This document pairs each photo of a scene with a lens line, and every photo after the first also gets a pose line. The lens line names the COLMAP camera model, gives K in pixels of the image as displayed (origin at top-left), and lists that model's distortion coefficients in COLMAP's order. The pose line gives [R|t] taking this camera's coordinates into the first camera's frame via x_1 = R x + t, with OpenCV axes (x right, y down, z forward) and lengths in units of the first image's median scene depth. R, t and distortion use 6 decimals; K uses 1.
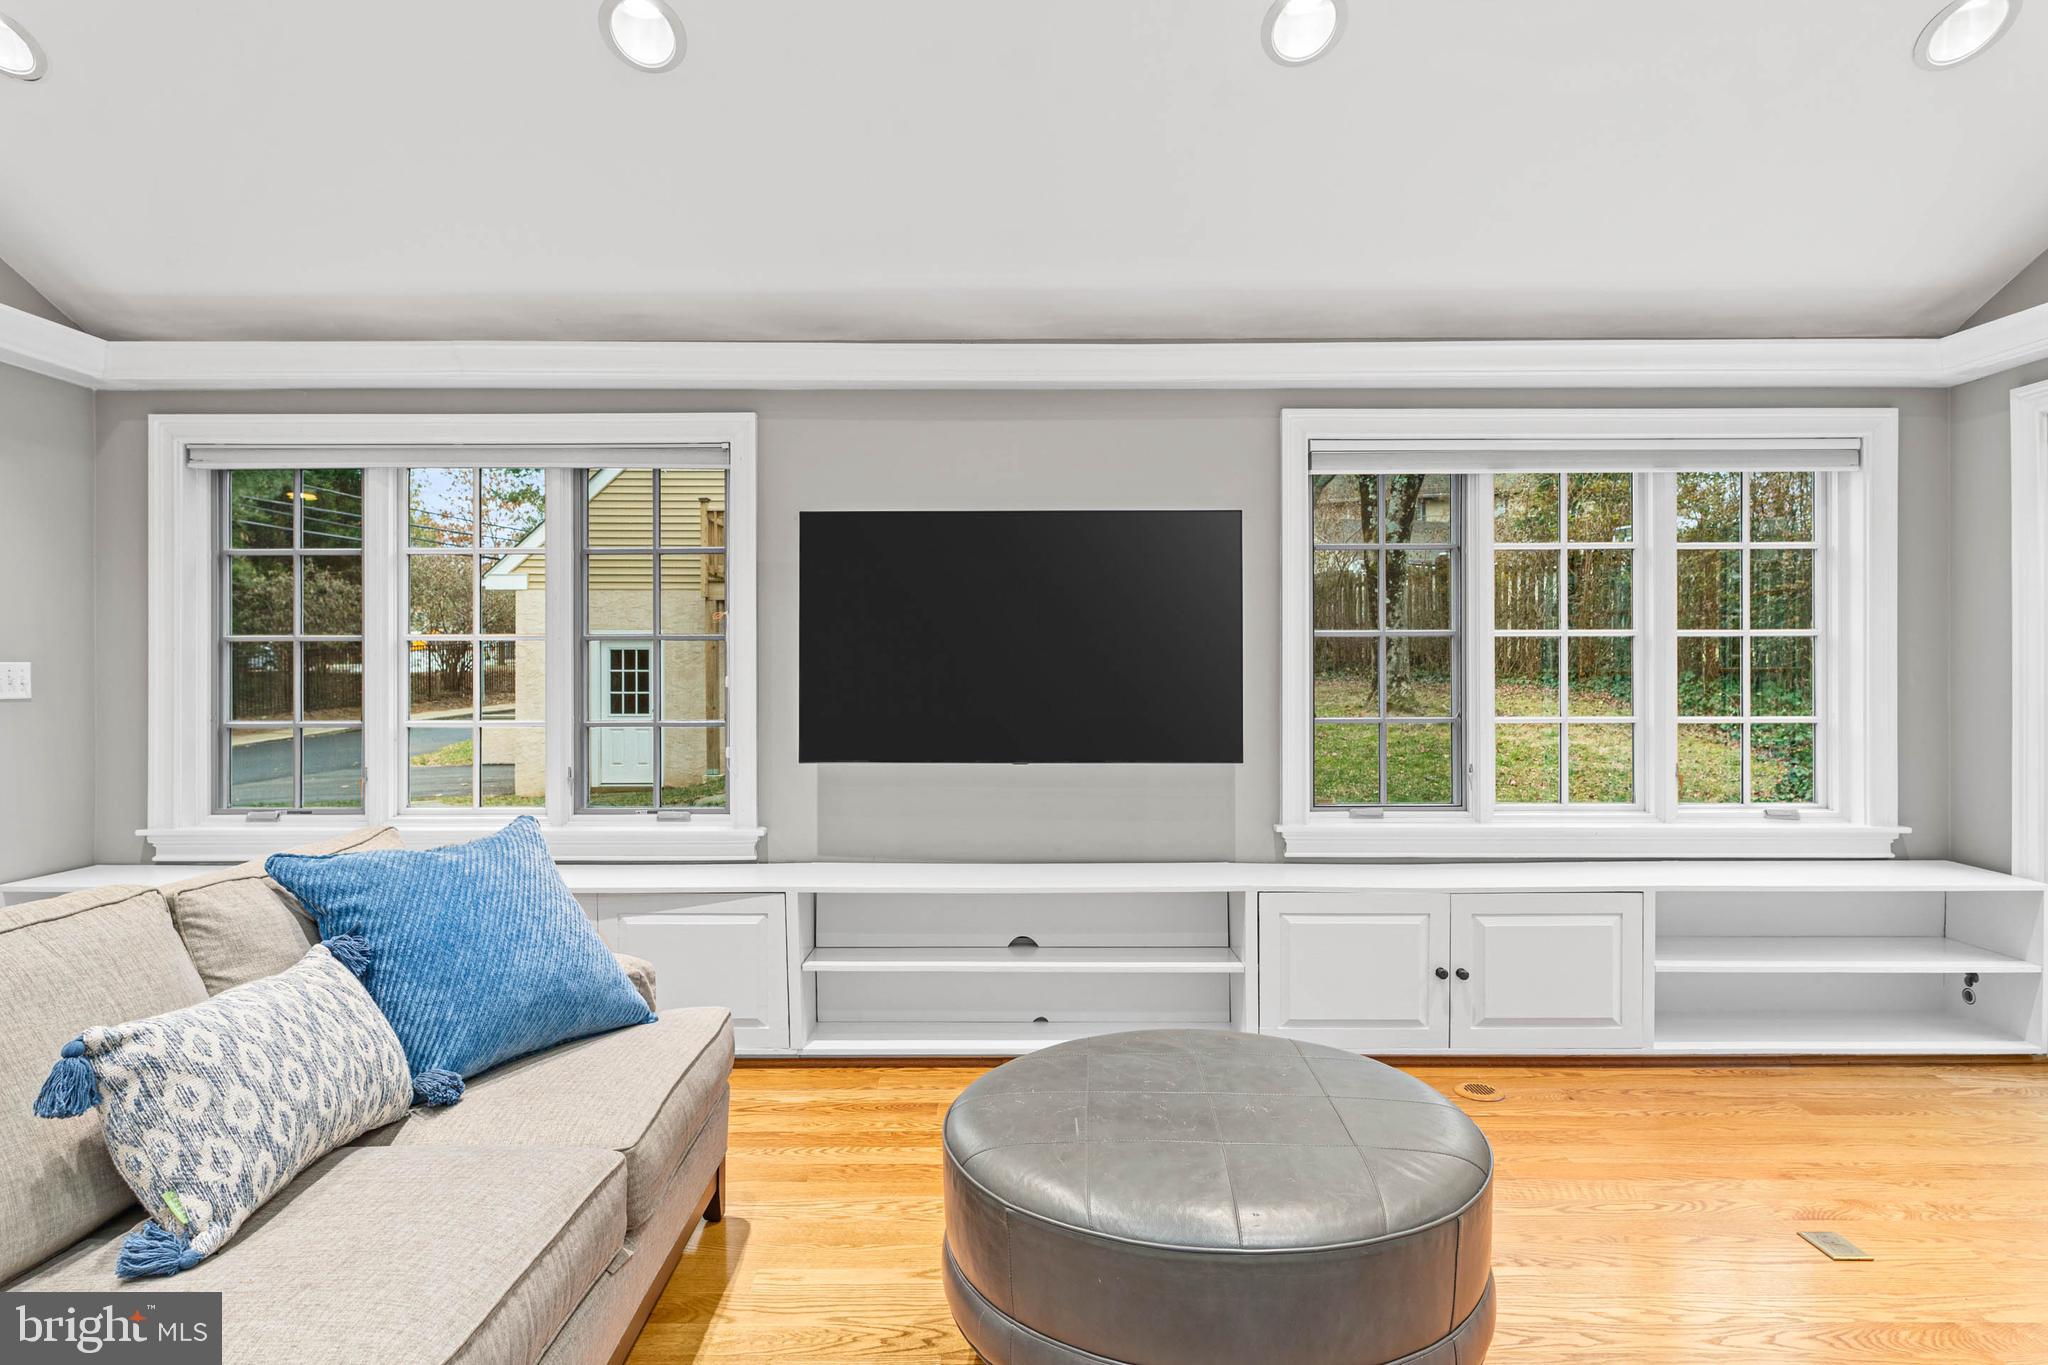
lens RADIAL K [[1192.8, 0, 1024.5], [0, 1192.8, 673.5], [0, 0, 1]] dist [0.001817, 0.000905]
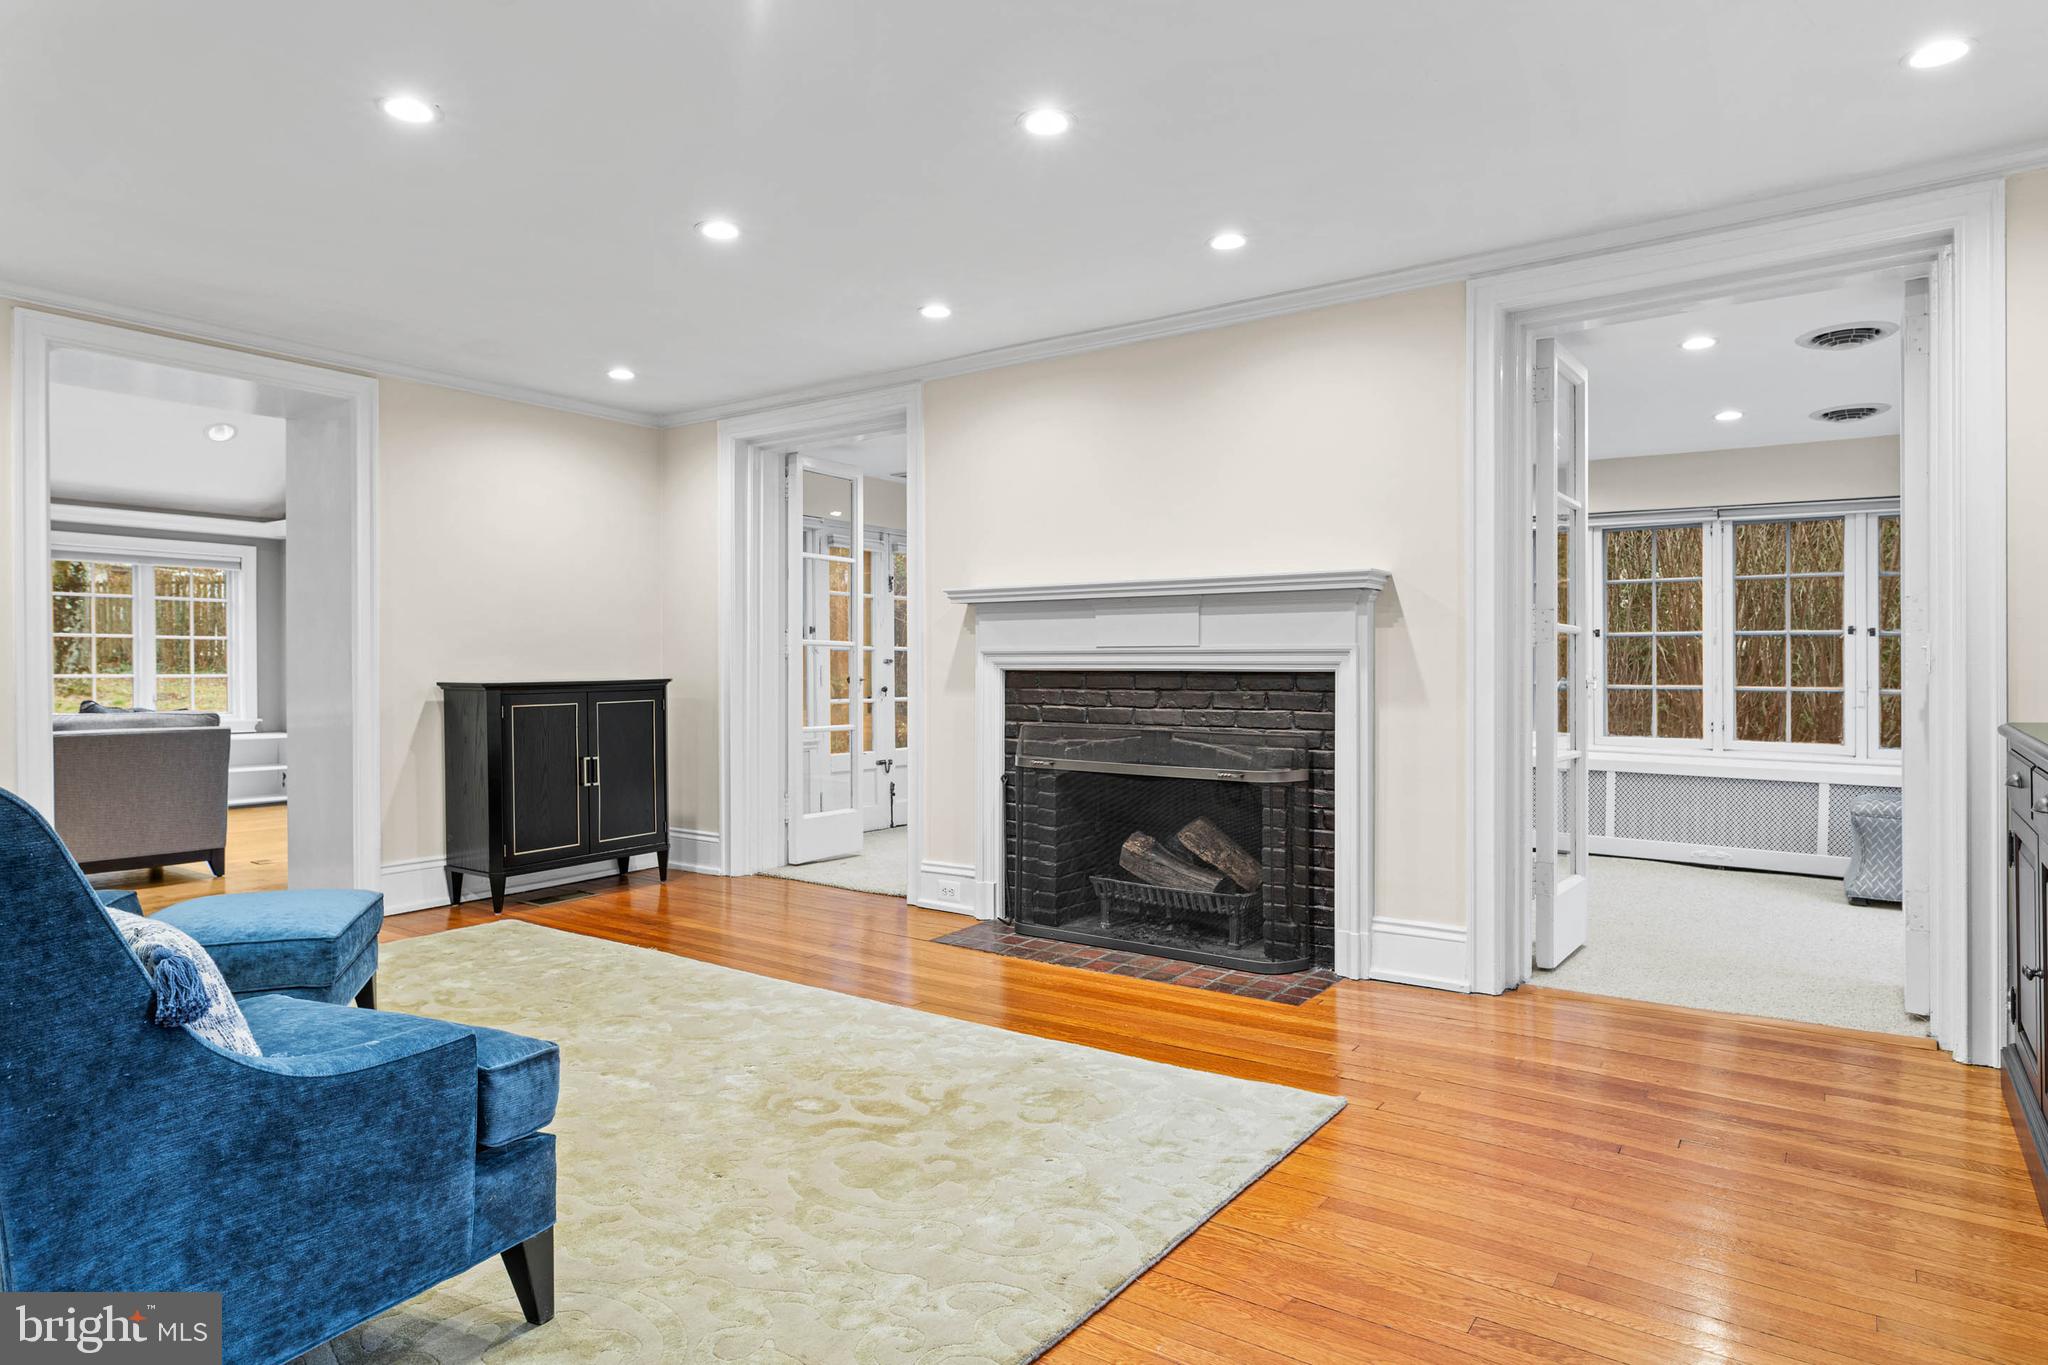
lens RADIAL K [[1192.8, 0, 1023.7], [0, 1192.8, 683.8], [0, 0, 1]] dist [0.001817, 0.000905]
pose [[0.579192, -0.008610, 0.815146, -0.344022], [0.002543, 0.999958, 0.008756, 0.039007], [-0.815187, -0.002998, 0.579190, -1.656439]]
